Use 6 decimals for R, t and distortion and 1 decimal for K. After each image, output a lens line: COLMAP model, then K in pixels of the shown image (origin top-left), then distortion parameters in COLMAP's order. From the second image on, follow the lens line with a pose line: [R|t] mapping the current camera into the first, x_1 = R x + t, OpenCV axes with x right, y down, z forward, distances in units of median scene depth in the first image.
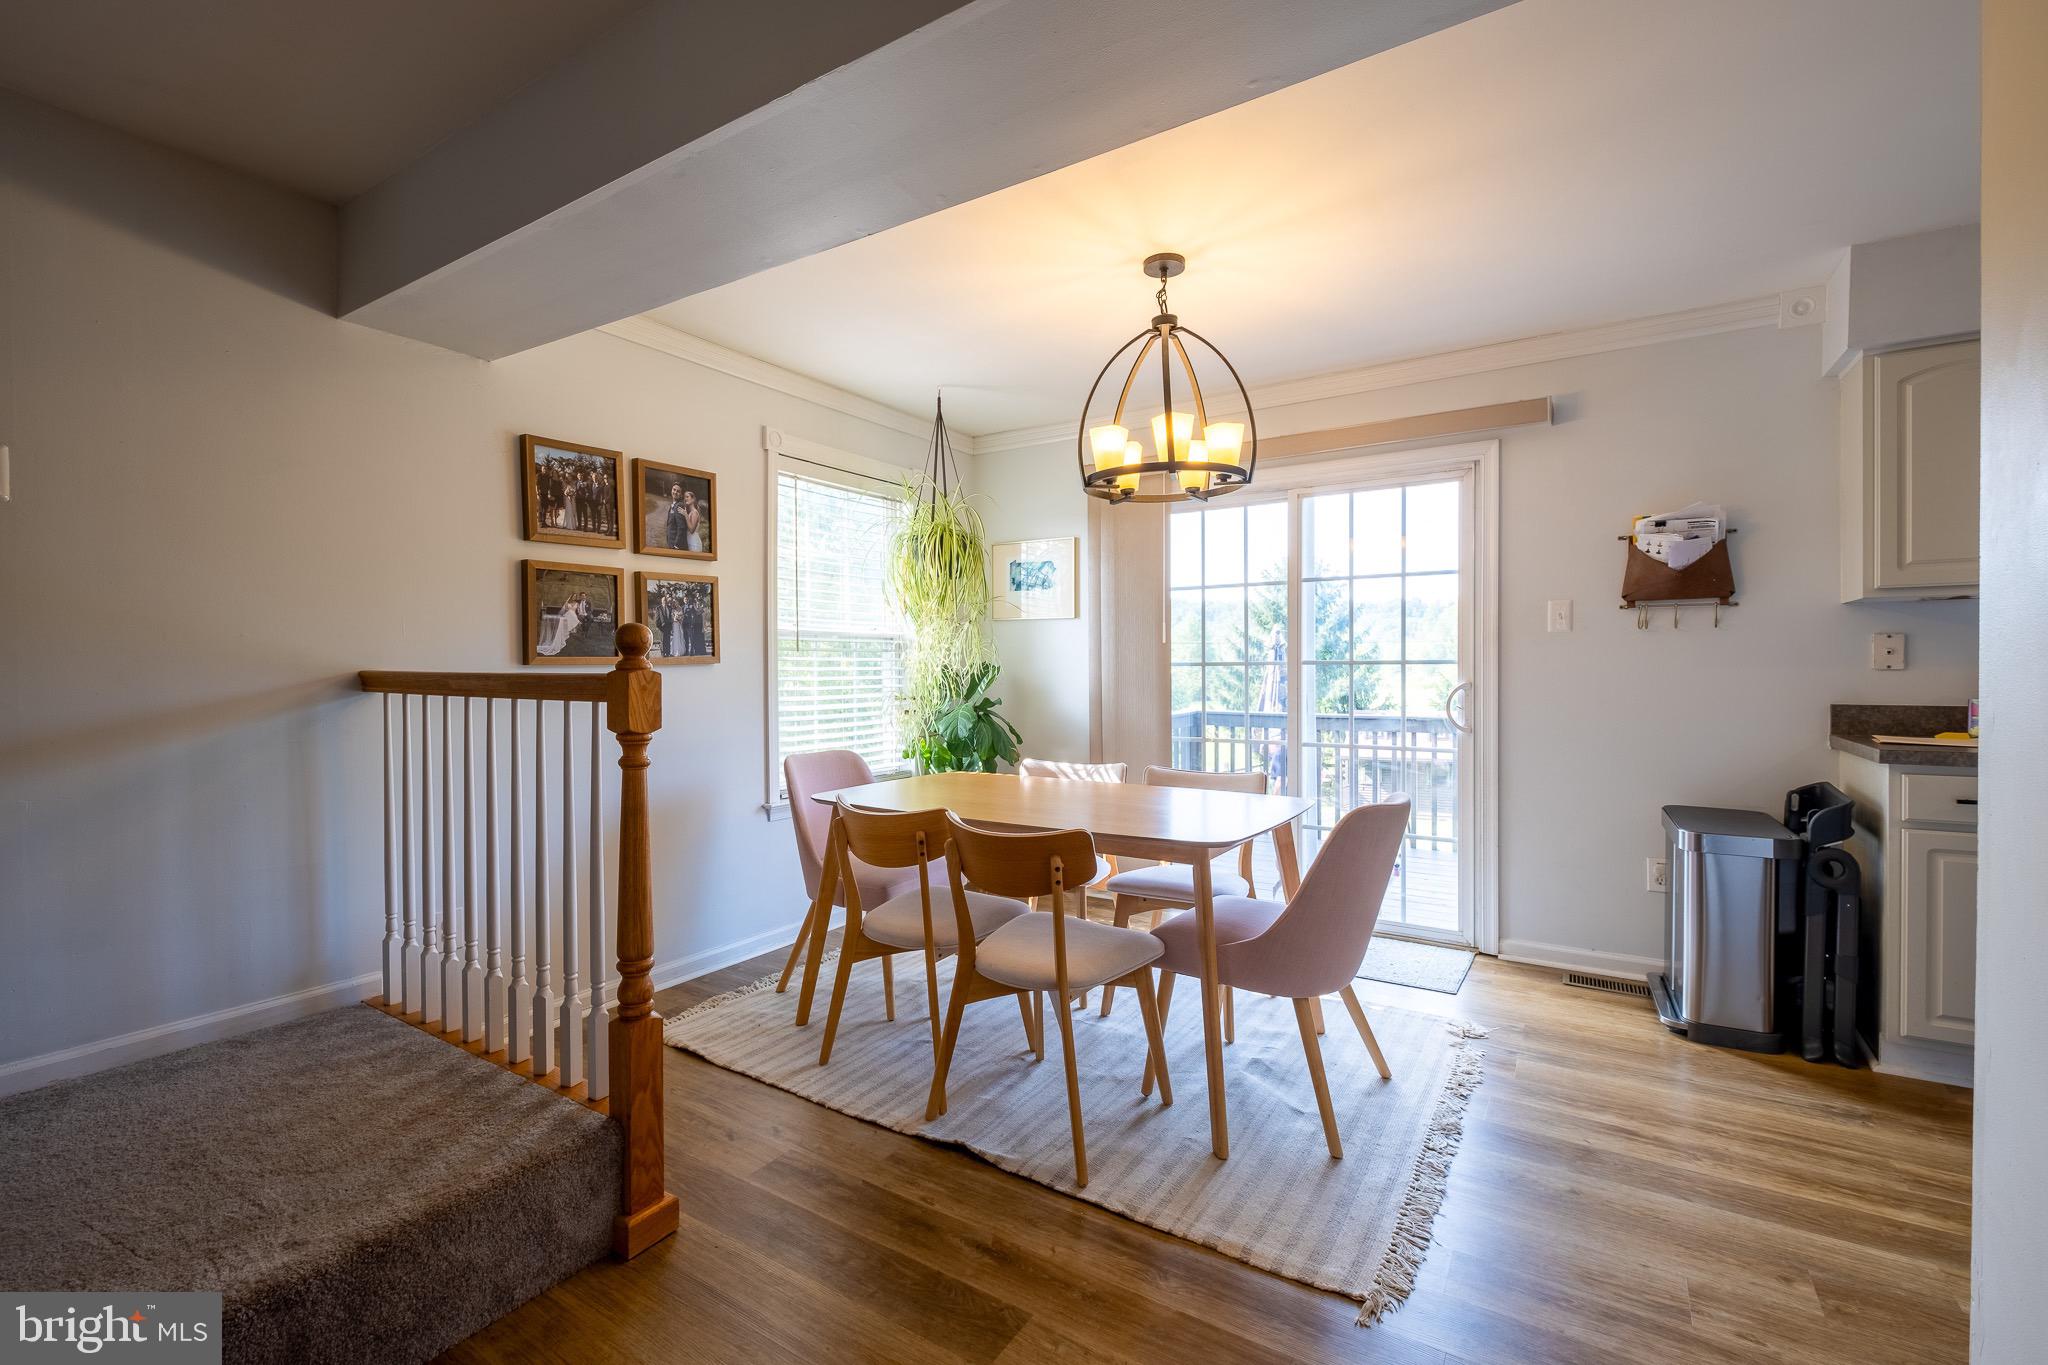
lens RADIAL K [[888.7, 0, 1029.9], [0, 888.7, 671.2], [0, 0, 1]] dist [0.006409, -0.006532]
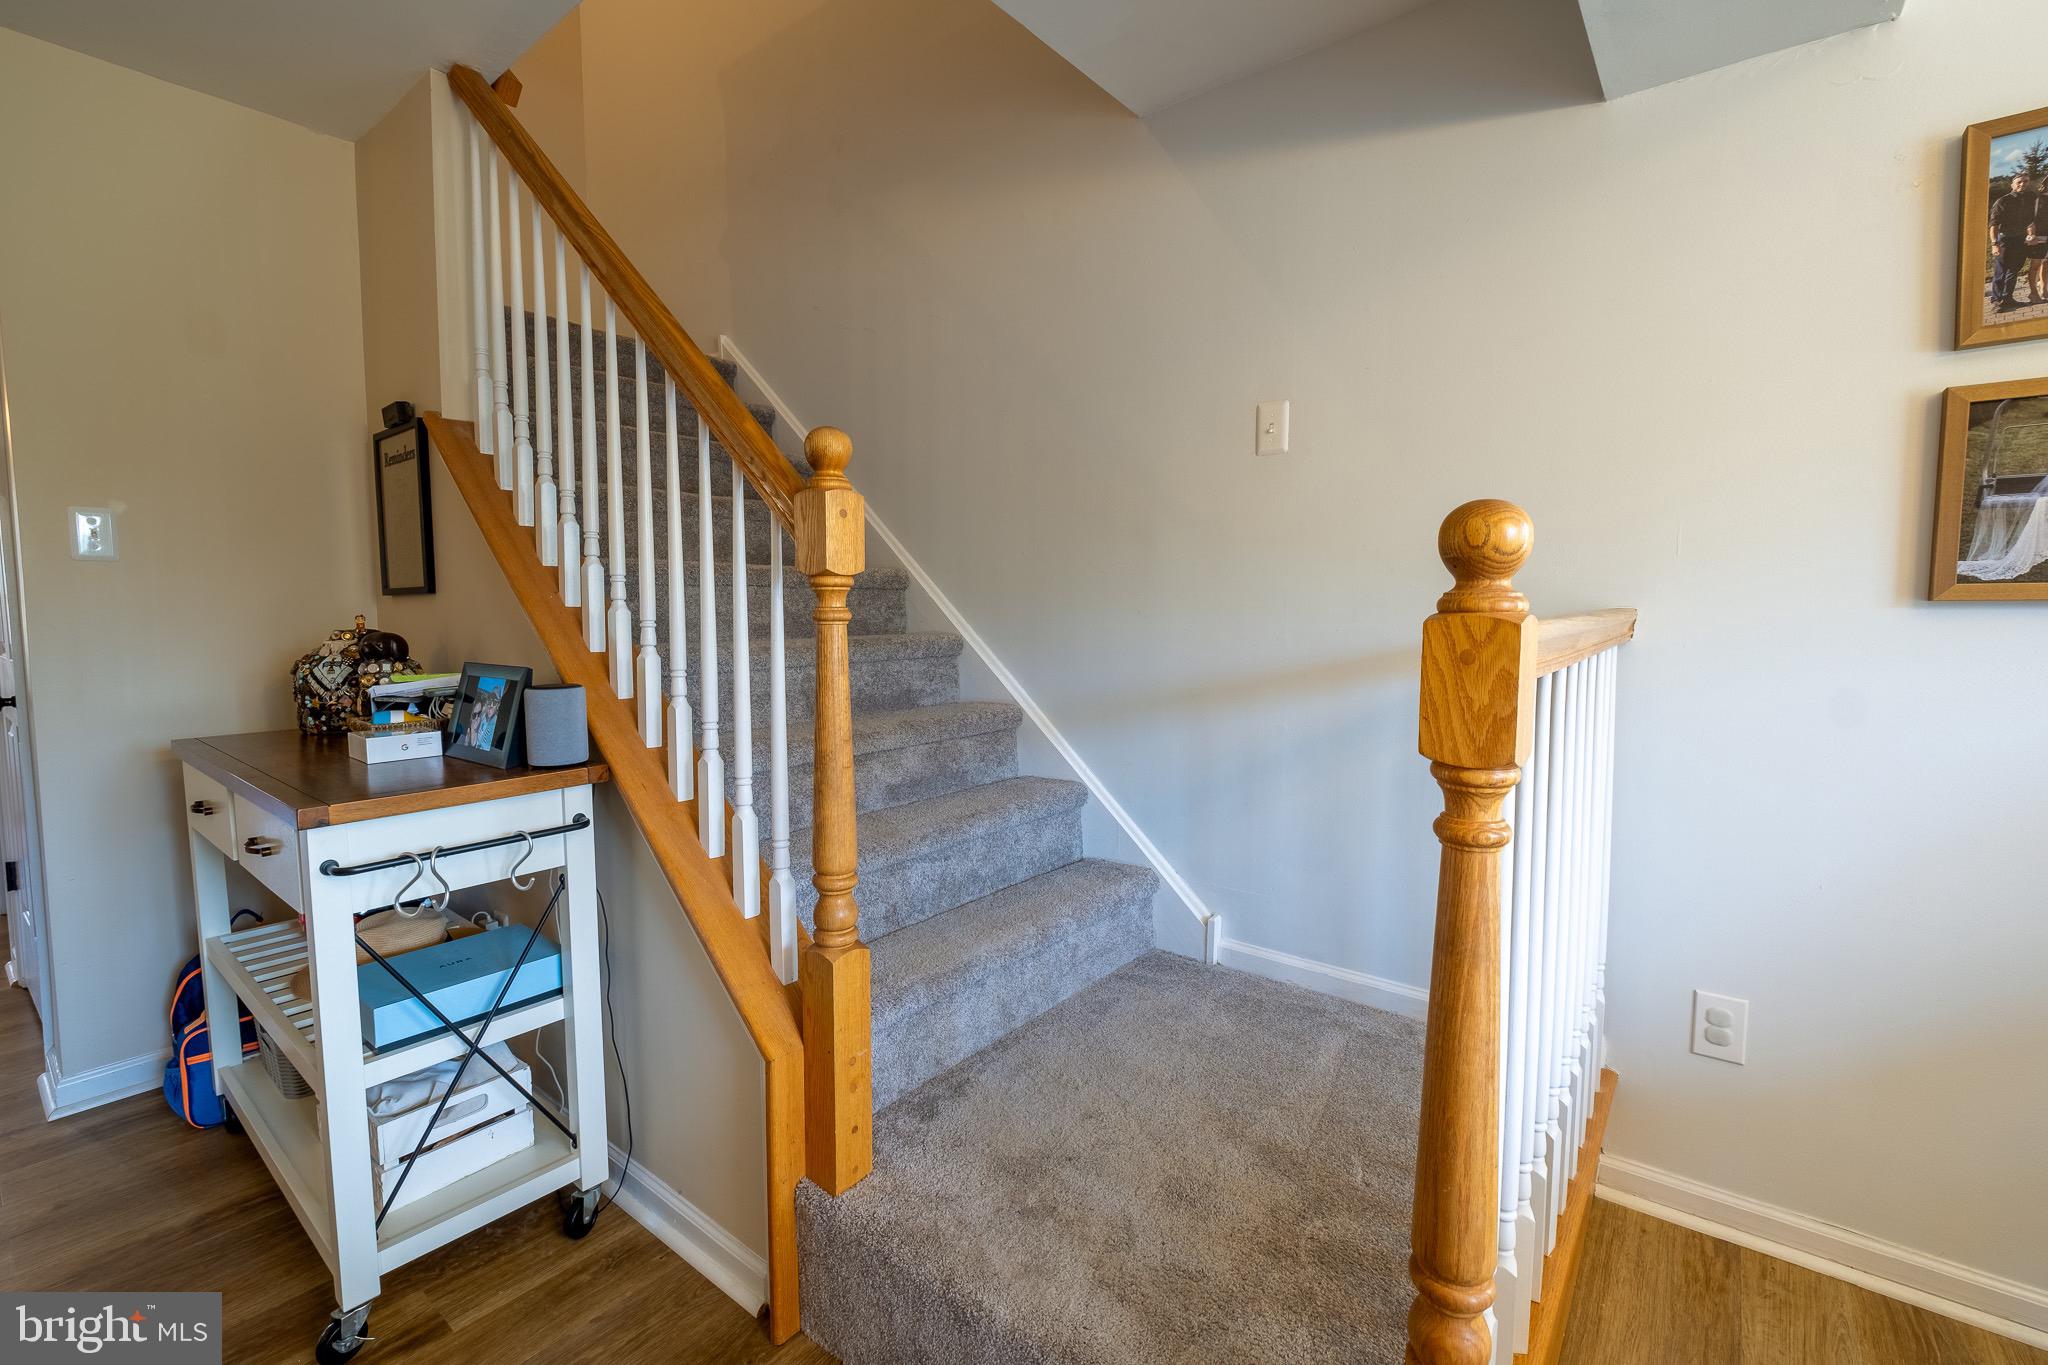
lens RADIAL K [[888.7, 0, 1027.7], [0, 888.7, 669.5], [0, 0, 1]] dist [0.006409, -0.006532]
pose [[-0.102831, 0.072104, -0.992082, -0.010884], [-0.004704, 0.997323, 0.072973, -0.002646], [0.994688, 0.012171, -0.102216, 0.537384]]
